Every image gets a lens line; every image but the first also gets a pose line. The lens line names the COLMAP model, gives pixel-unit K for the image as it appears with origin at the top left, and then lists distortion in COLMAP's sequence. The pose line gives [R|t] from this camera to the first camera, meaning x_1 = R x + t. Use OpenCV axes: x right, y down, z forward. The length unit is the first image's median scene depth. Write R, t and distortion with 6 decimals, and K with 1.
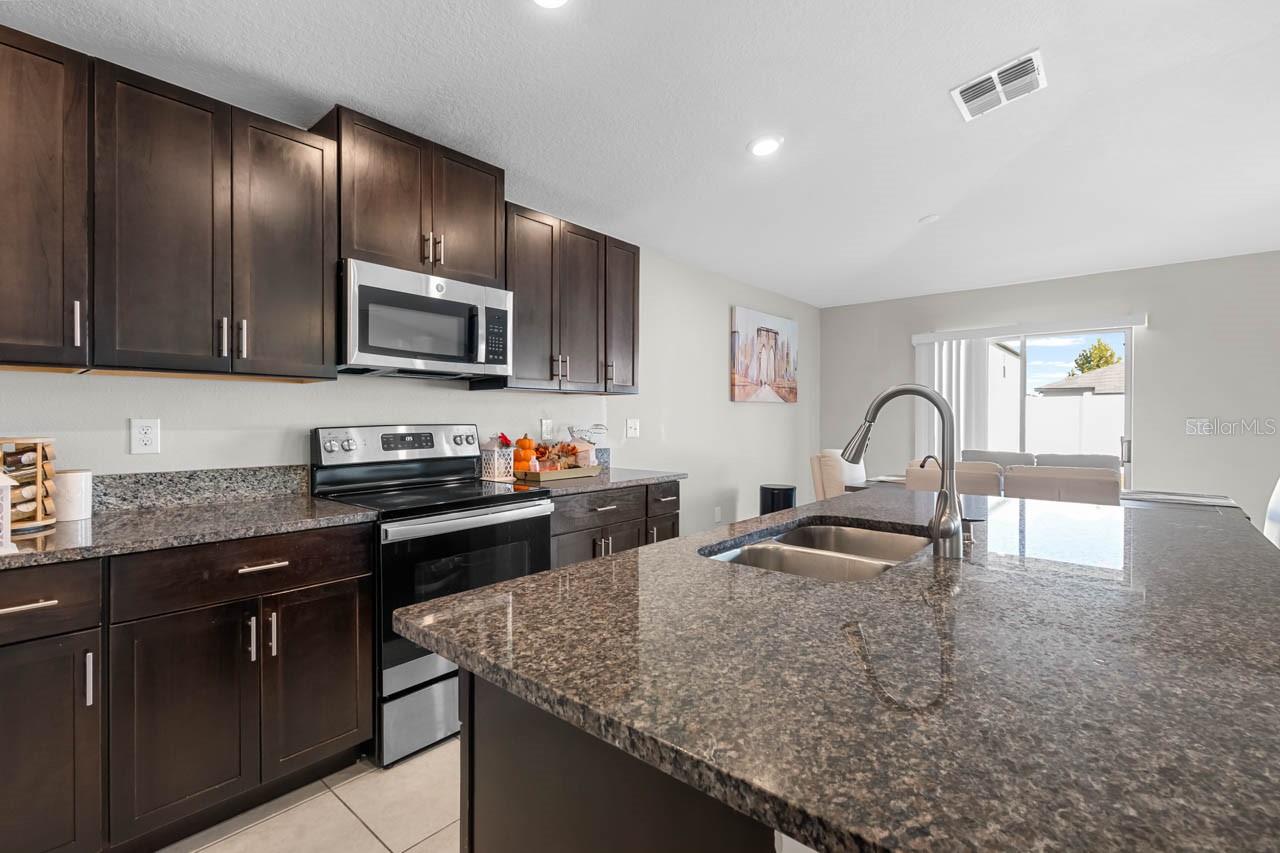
lens RADIAL K [[589.3, 0, 647.7], [0, 589.3, 421.5], [0, 0, 1]] dist [0.001817, -0.001888]
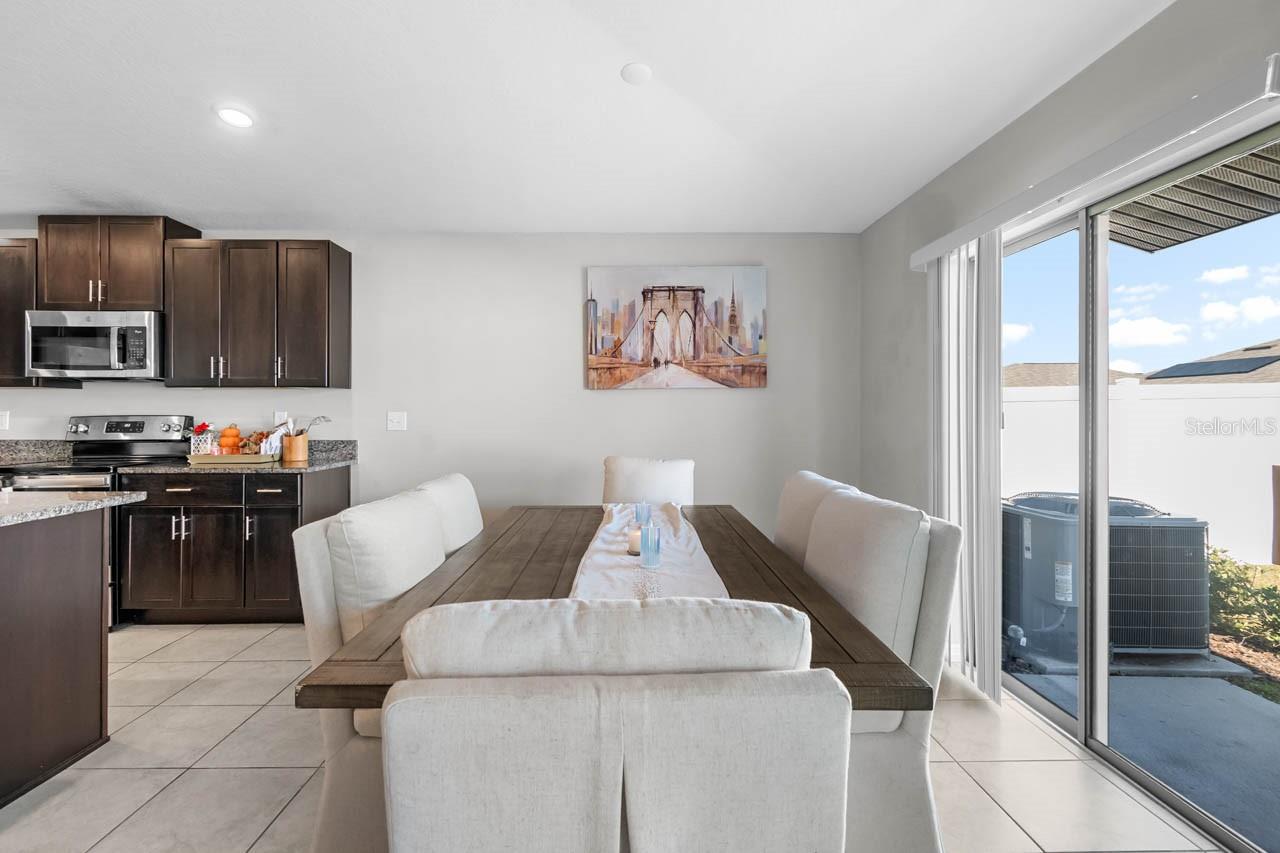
lens RADIAL K [[589.3, 0, 627.2], [0, 589.3, 406.8], [0, 0, 1]] dist [0.001817, -0.001888]
pose [[0.655273, -0.006627, -0.755363, 1.381758], [-0.003460, 0.999925, -0.011774, -0.002131], [0.755384, 0.010329, 0.655201, 0.932249]]
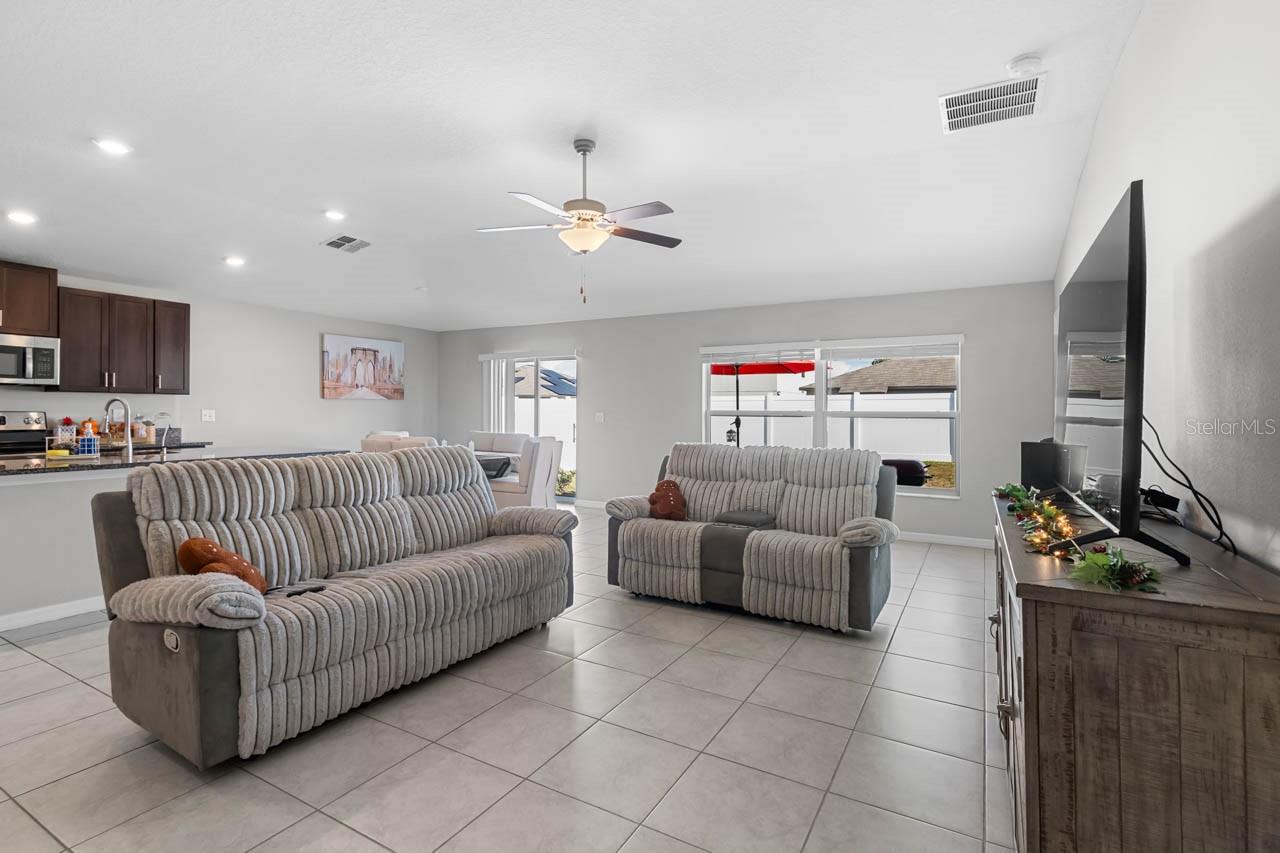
lens RADIAL K [[589.3, 0, 646.9], [0, 589.3, 411.8], [0, 0, 1]] dist [0.001817, -0.001888]
pose [[0.979766, 0.007789, 0.199996, 1.154855], [-0.007258, 0.999968, -0.003385, -0.001982], [-0.200016, 0.001865, 0.979791, -1.105434]]
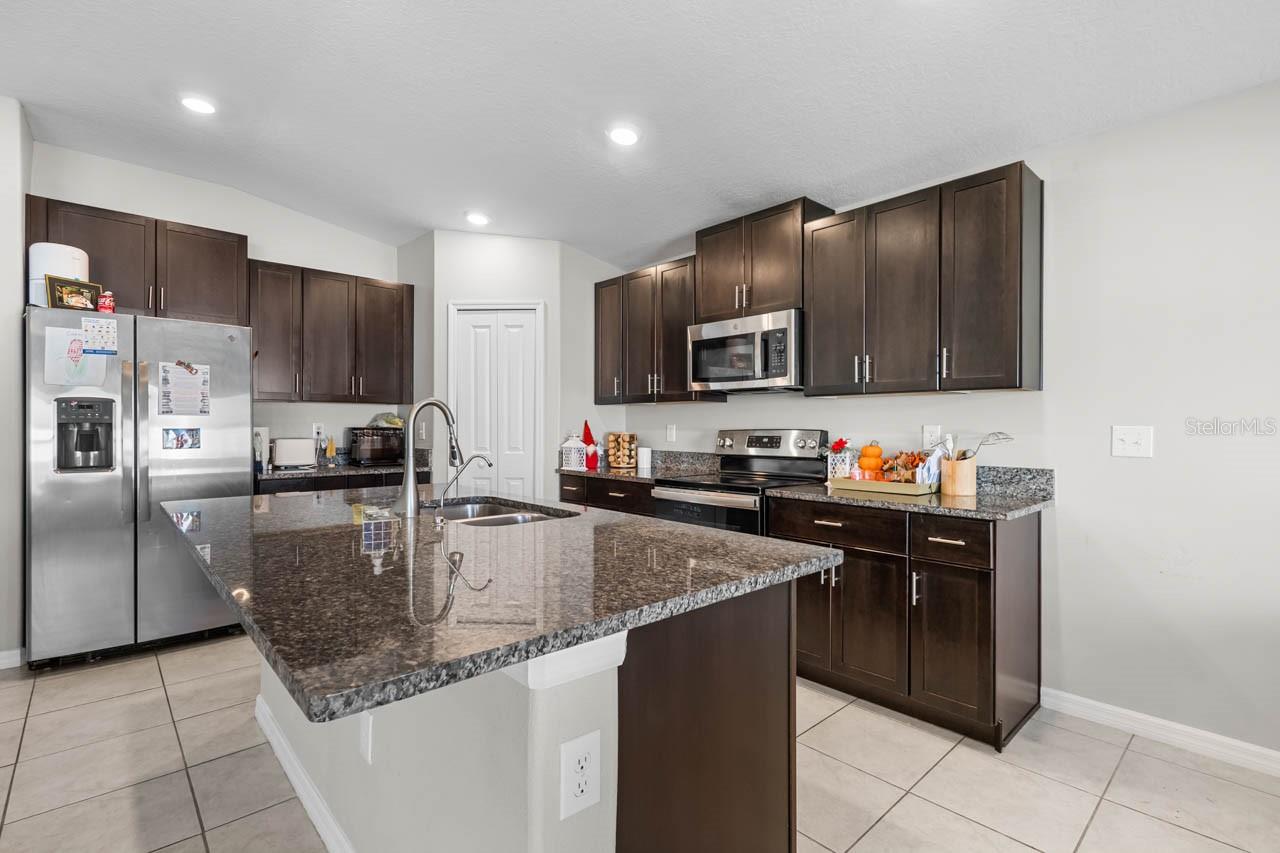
lens RADIAL K [[589.3, 0, 636.6], [0, 589.3, 430.8], [0, 0, 1]] dist [0.001817, -0.001888]
pose [[-0.143948, 0.009510, -0.989540, 0.890015], [-0.005252, 0.999932, 0.010374, -0.002779], [0.989571, 0.006691, -0.143888, 0.861874]]
